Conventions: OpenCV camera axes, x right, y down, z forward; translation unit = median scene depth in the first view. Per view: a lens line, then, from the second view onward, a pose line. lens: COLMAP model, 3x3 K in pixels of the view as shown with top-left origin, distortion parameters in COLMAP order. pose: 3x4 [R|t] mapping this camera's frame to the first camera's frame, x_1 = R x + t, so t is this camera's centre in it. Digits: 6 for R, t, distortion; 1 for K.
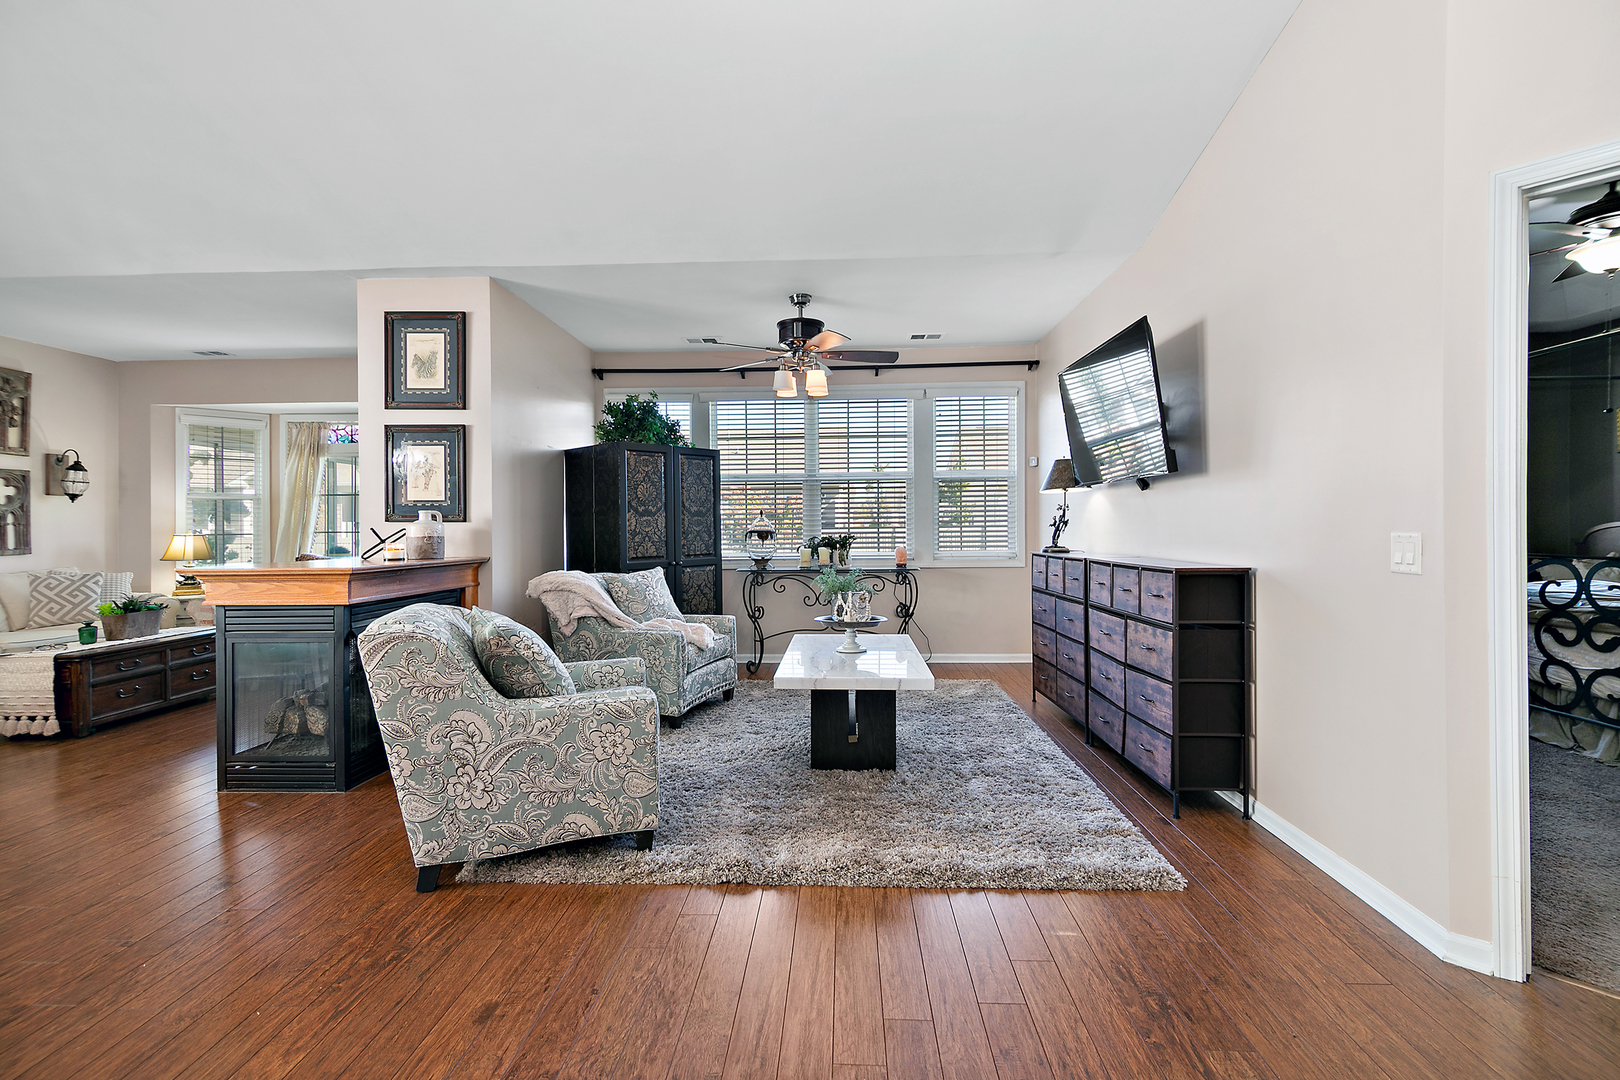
lens RADIAL K [[759.0, 0, 799.7], [0, 759.0, 547.4], [0, 0, 1]] dist [0.014788, -0.002175]
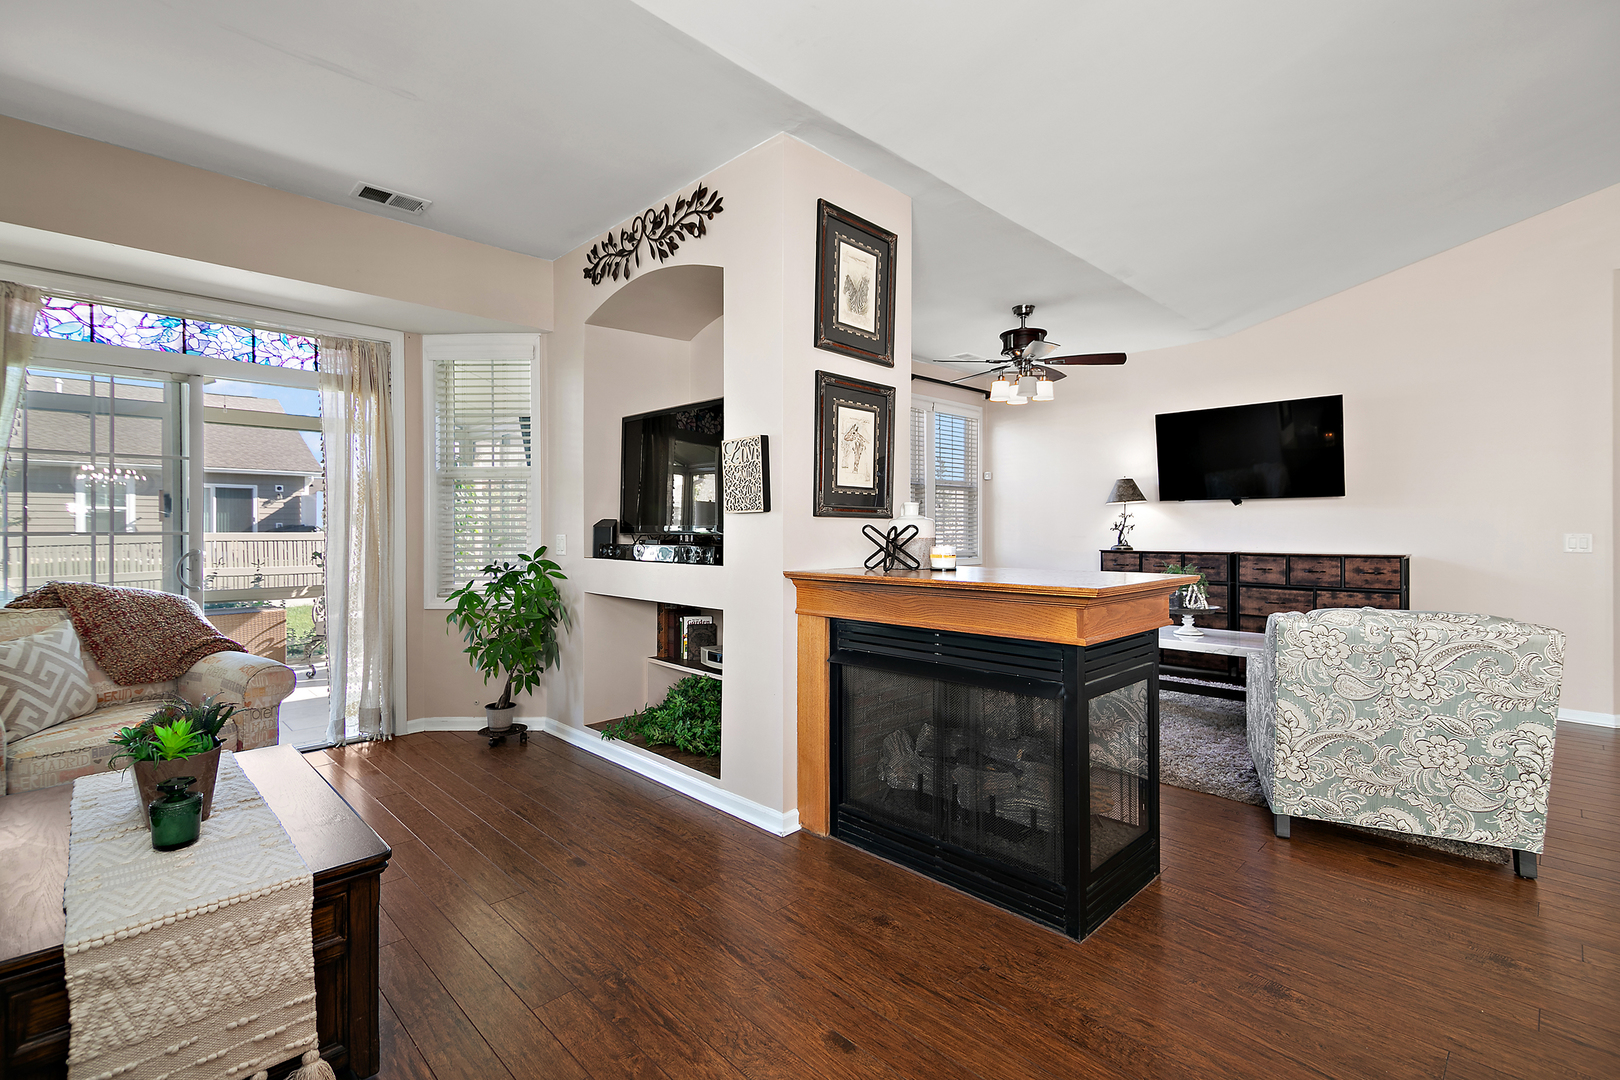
lens RADIAL K [[759.0, 0, 834.9], [0, 759.0, 540.4], [0, 0, 1]] dist [0.014788, -0.002175]
pose [[0.656300, -0.002562, 0.754495, -1.028634], [0.013683, 0.999870, -0.008507, -0.007699], [-0.754376, 0.015907, 0.656250, 0.559326]]
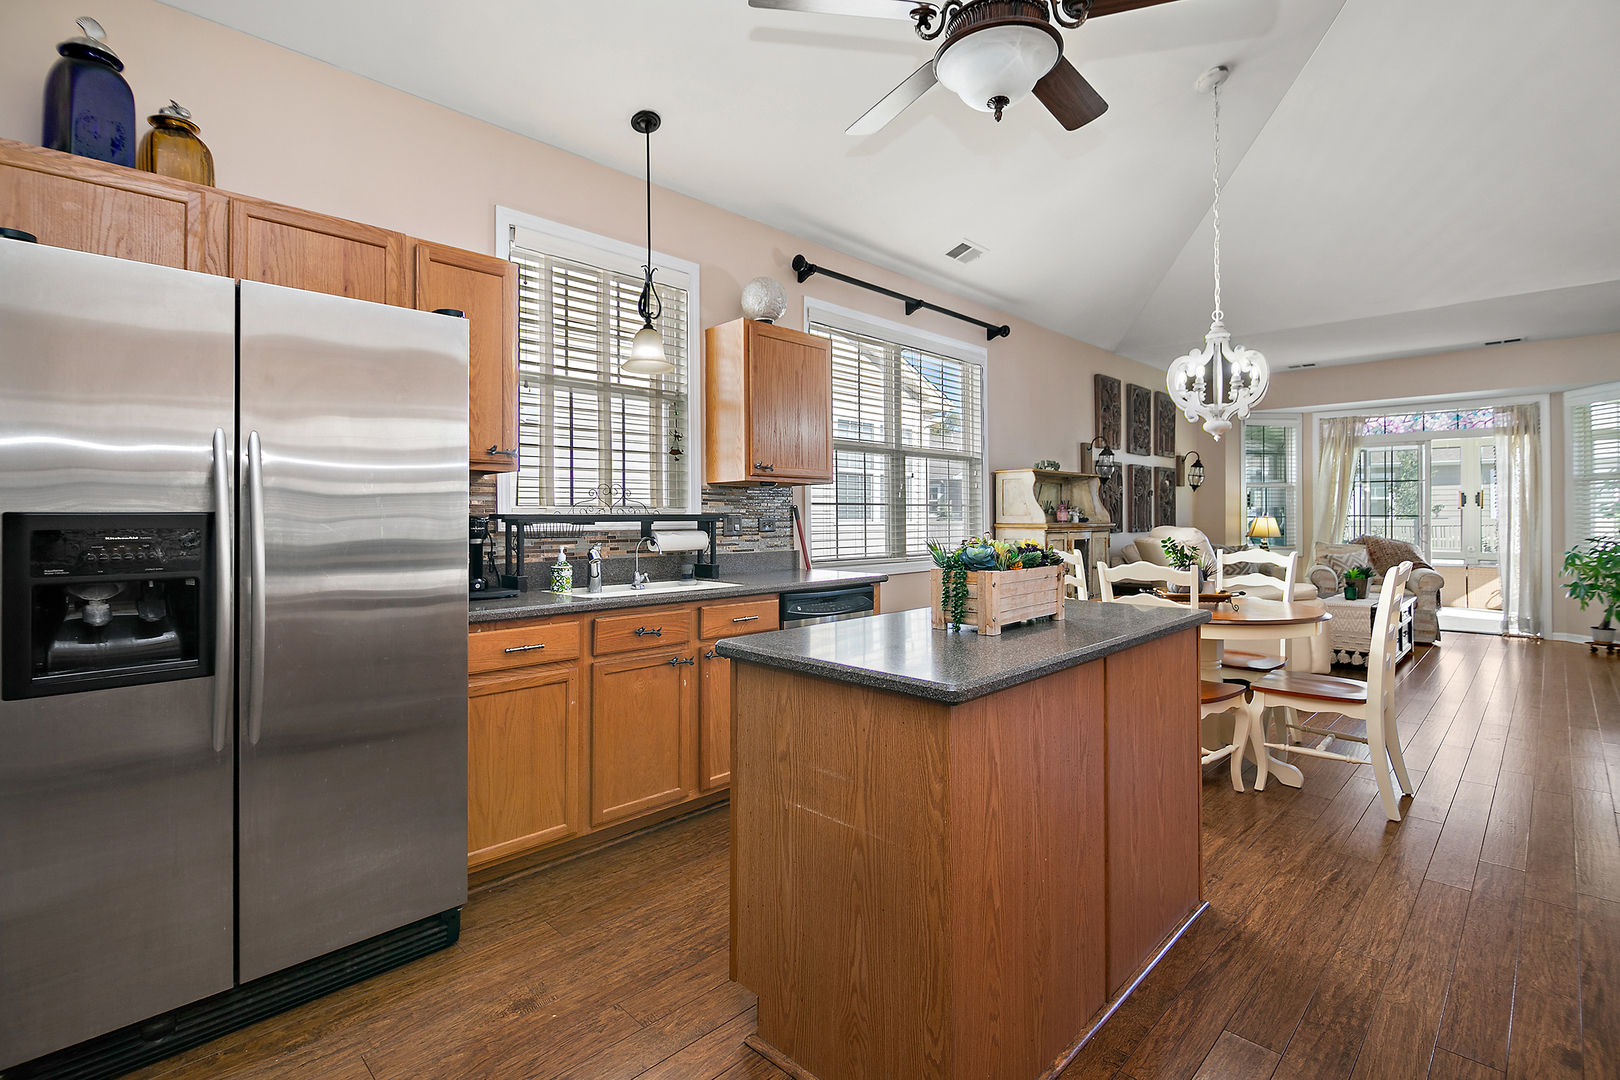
lens RADIAL K [[759.0, 0, 821.6], [0, 759.0, 541.0], [0, 0, 1]] dist [0.014788, -0.002175]
pose [[0.761061, 0.028592, -0.648050, -0.776094], [-0.017509, 0.999570, 0.023538, 0.009461], [0.648444, -0.006567, 0.761234, -0.575605]]
